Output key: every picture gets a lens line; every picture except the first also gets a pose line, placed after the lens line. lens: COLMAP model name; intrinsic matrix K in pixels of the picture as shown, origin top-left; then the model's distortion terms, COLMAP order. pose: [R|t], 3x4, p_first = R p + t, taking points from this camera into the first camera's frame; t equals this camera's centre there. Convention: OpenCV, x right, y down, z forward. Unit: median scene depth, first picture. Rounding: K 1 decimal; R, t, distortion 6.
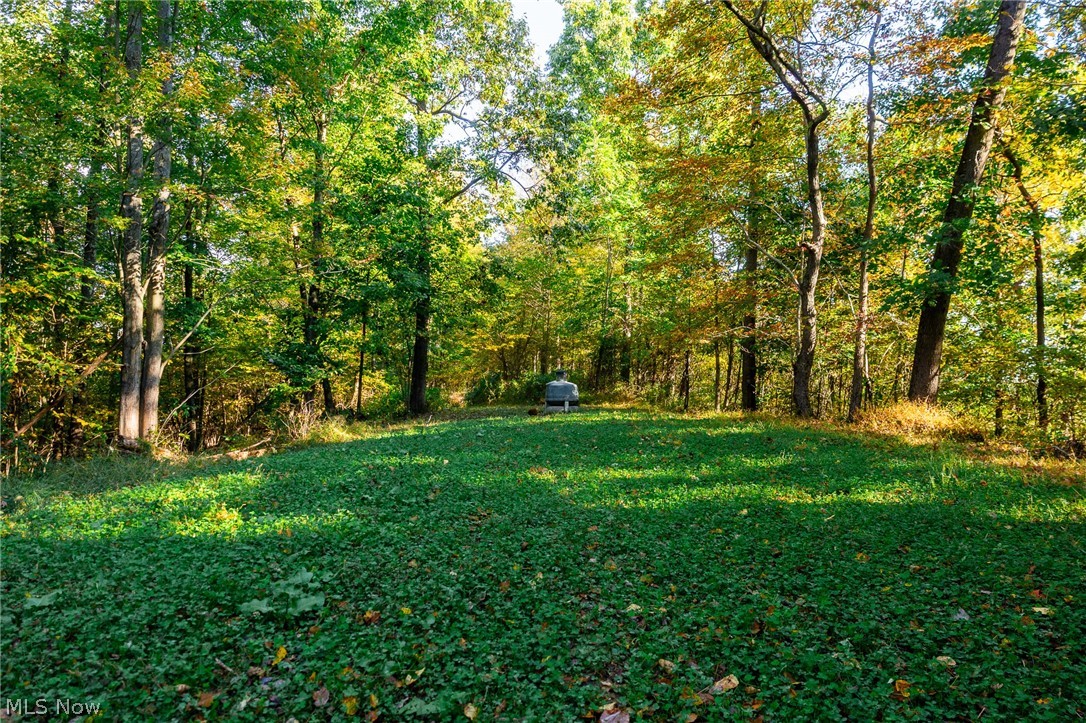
lens RADIAL K [[741.6, 0, 542.9], [0, 741.6, 359.1], [0, 0, 1]] dist [0.011783, 0.003092]
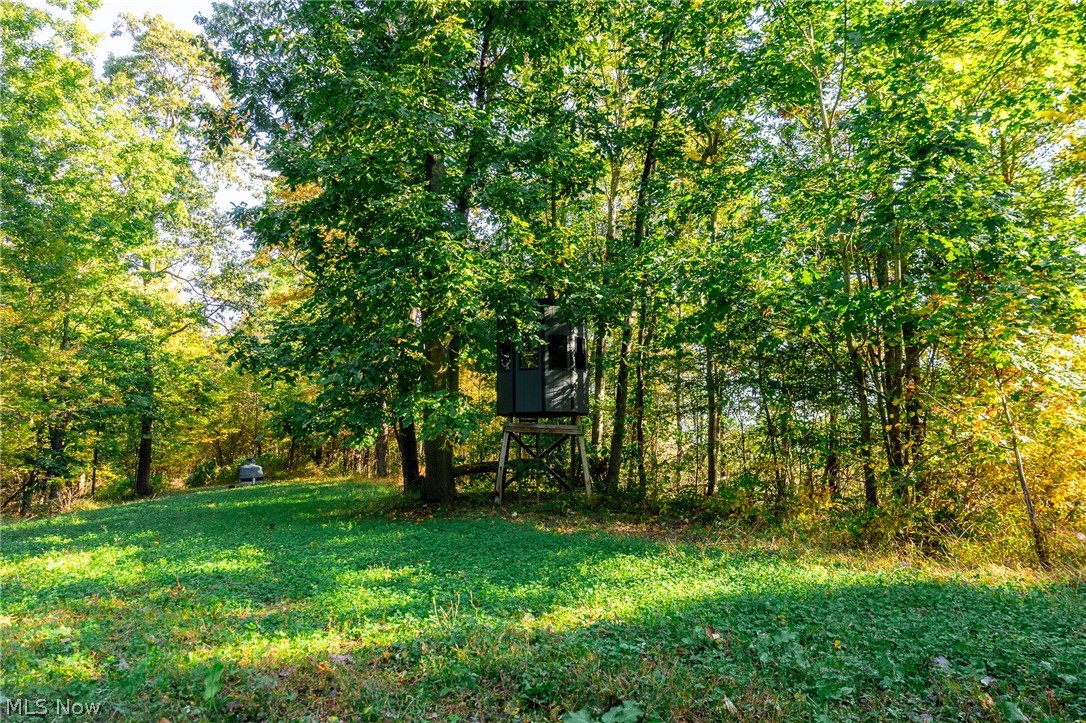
lens RADIAL K [[741.6, 0, 543.9], [0, 741.6, 369.5], [0, 0, 1]] dist [0.011783, 0.003092]
pose [[0.943519, -0.014098, 0.331019, 0.071068], [0.042529, 0.995982, -0.078805, -0.015179], [-0.328579, 0.088432, 0.940328, -0.511189]]
